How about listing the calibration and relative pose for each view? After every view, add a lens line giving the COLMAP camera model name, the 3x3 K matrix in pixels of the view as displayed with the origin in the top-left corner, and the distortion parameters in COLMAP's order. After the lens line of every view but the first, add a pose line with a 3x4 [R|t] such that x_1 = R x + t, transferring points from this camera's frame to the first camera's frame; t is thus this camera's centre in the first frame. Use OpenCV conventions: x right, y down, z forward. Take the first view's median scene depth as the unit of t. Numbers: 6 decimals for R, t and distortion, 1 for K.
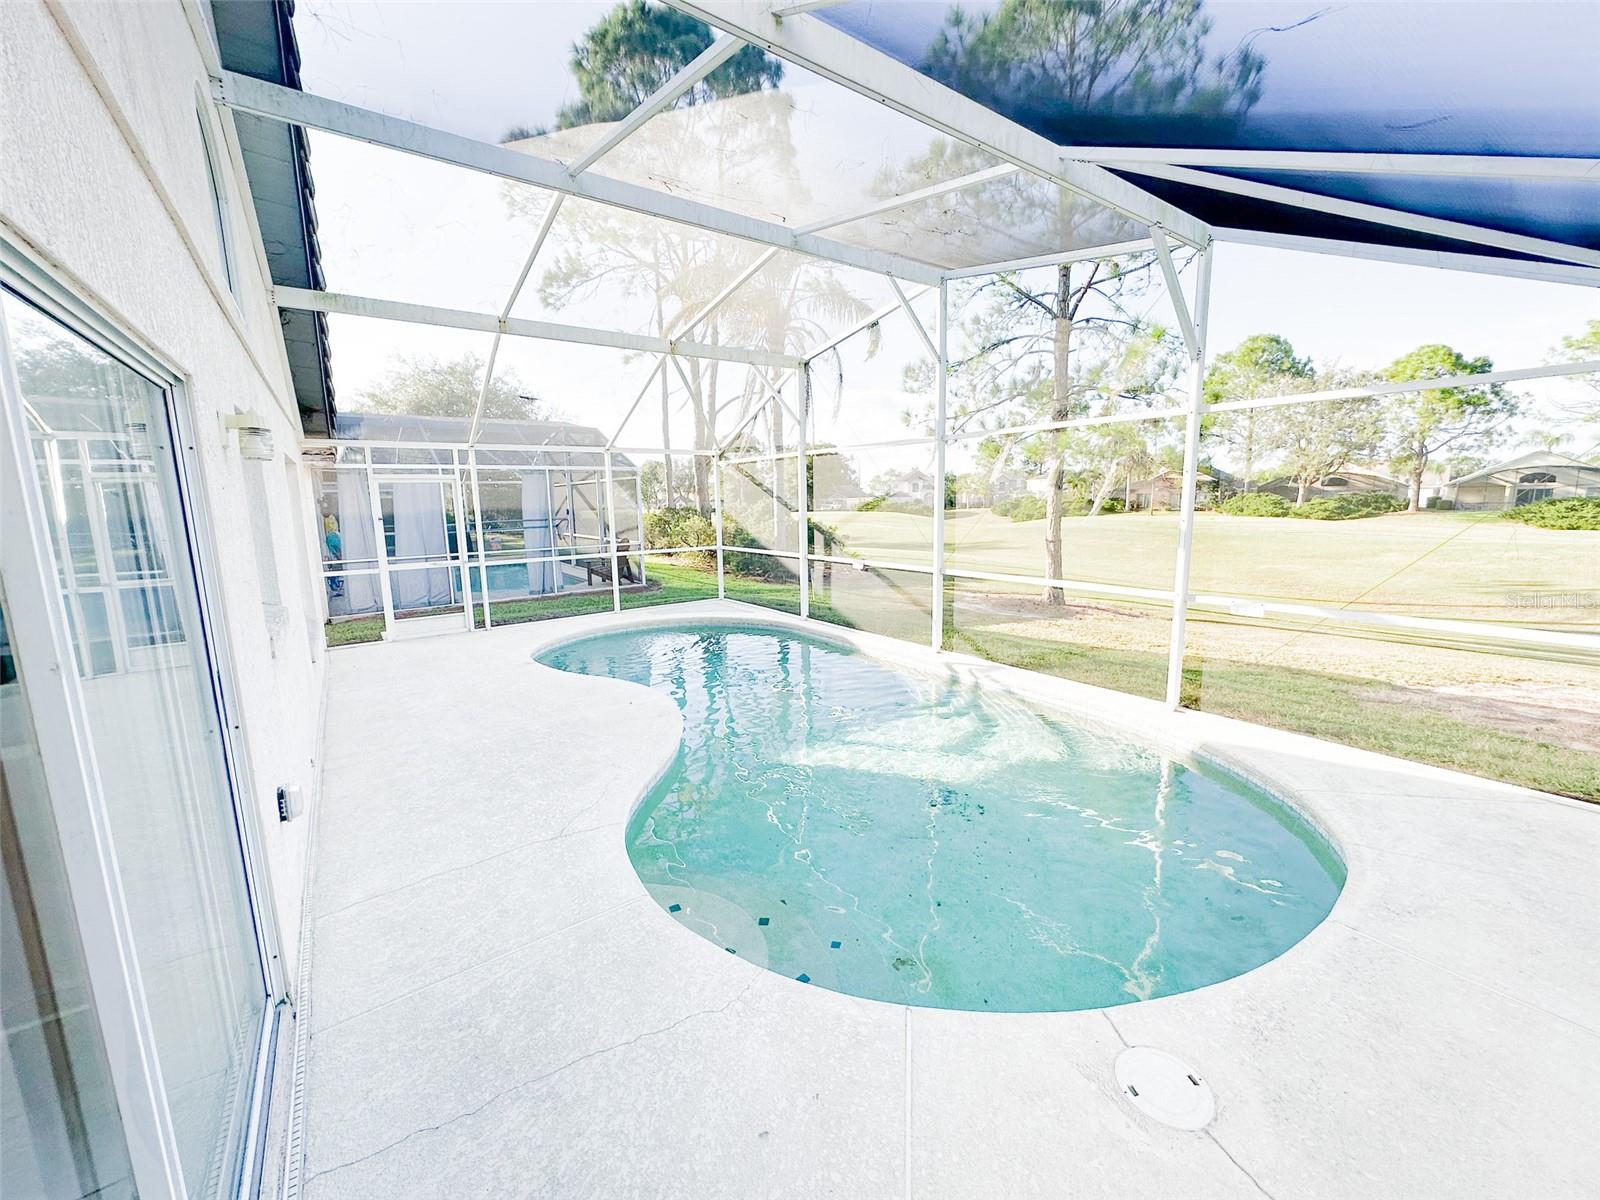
lens RADIAL K [[638.6, 0, 794.4], [0, 638.6, 595.4], [0, 0, 1]] dist [-0.001509, 0.000338]
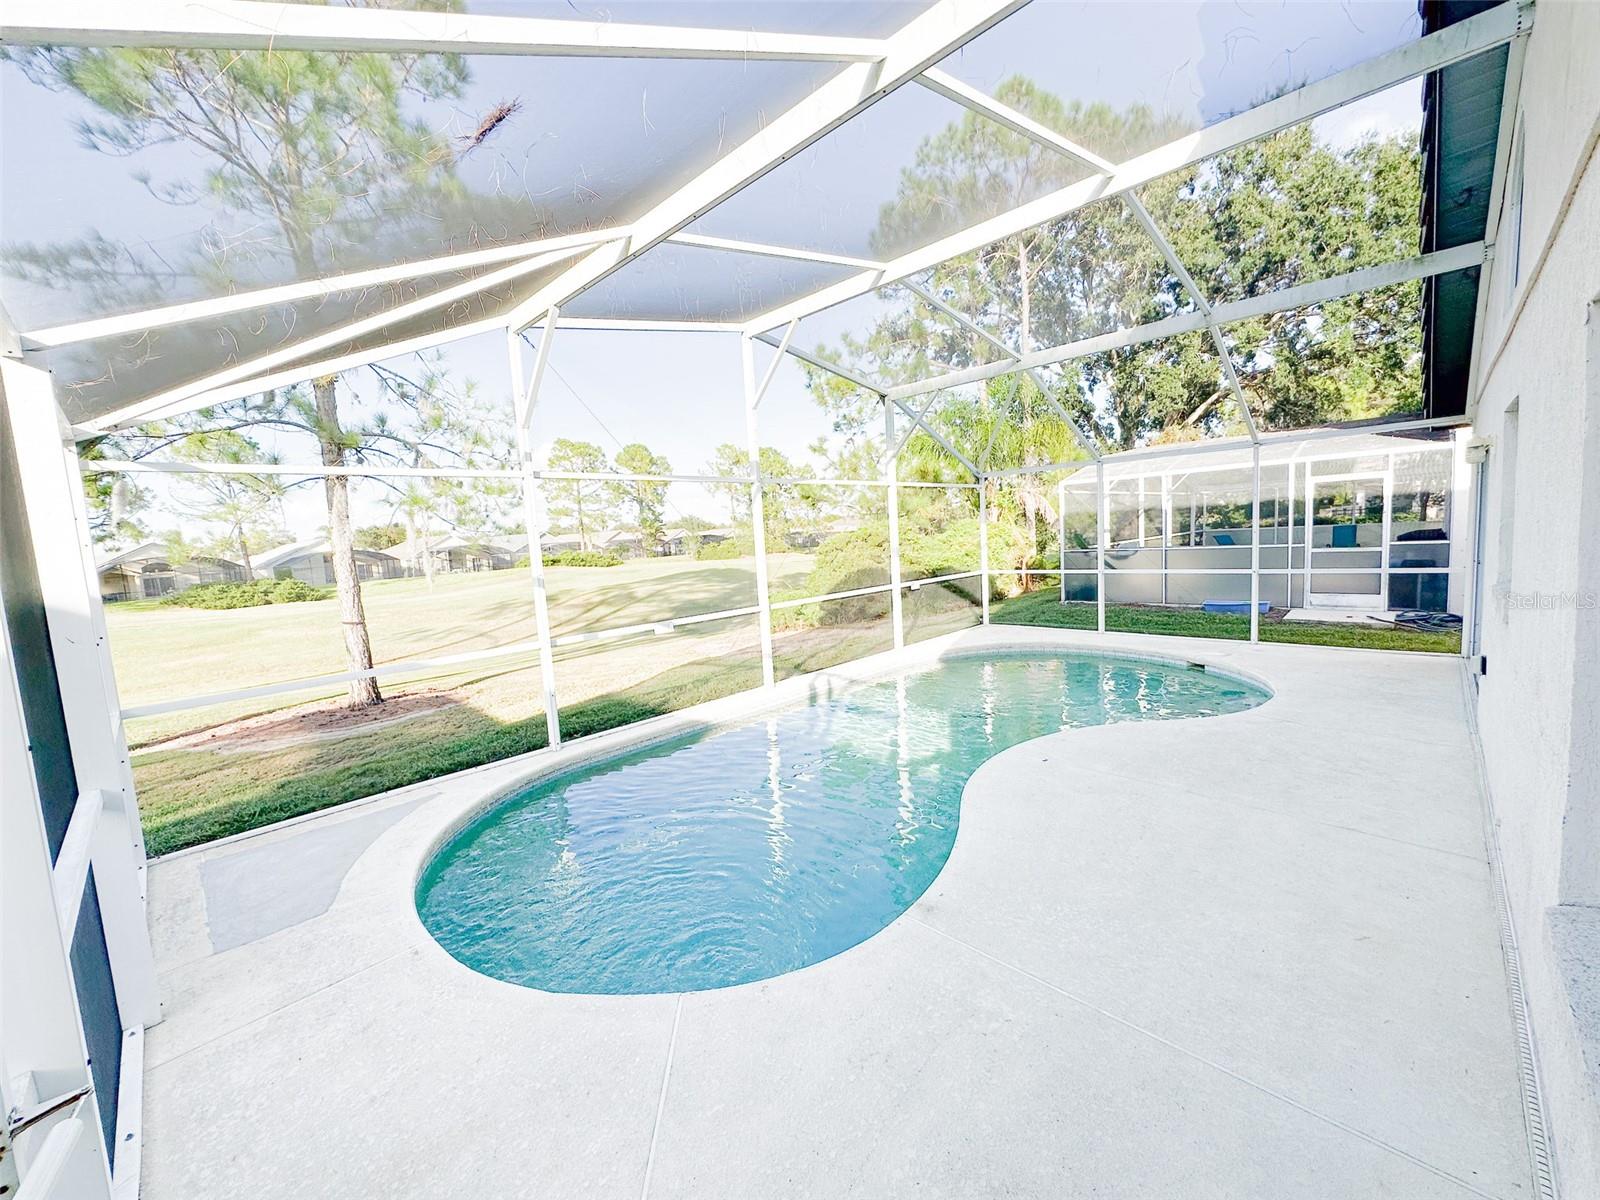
lens RADIAL K [[638.6, 0, 801.0], [0, 638.6, 599.7], [0, 0, 1]] dist [-0.001509, 0.000338]
pose [[-0.165536, -0.073198, 0.983484, -0.608540], [0.213607, 0.970908, 0.108215, -0.114164], [-0.962793, 0.227993, -0.145085, 0.838807]]
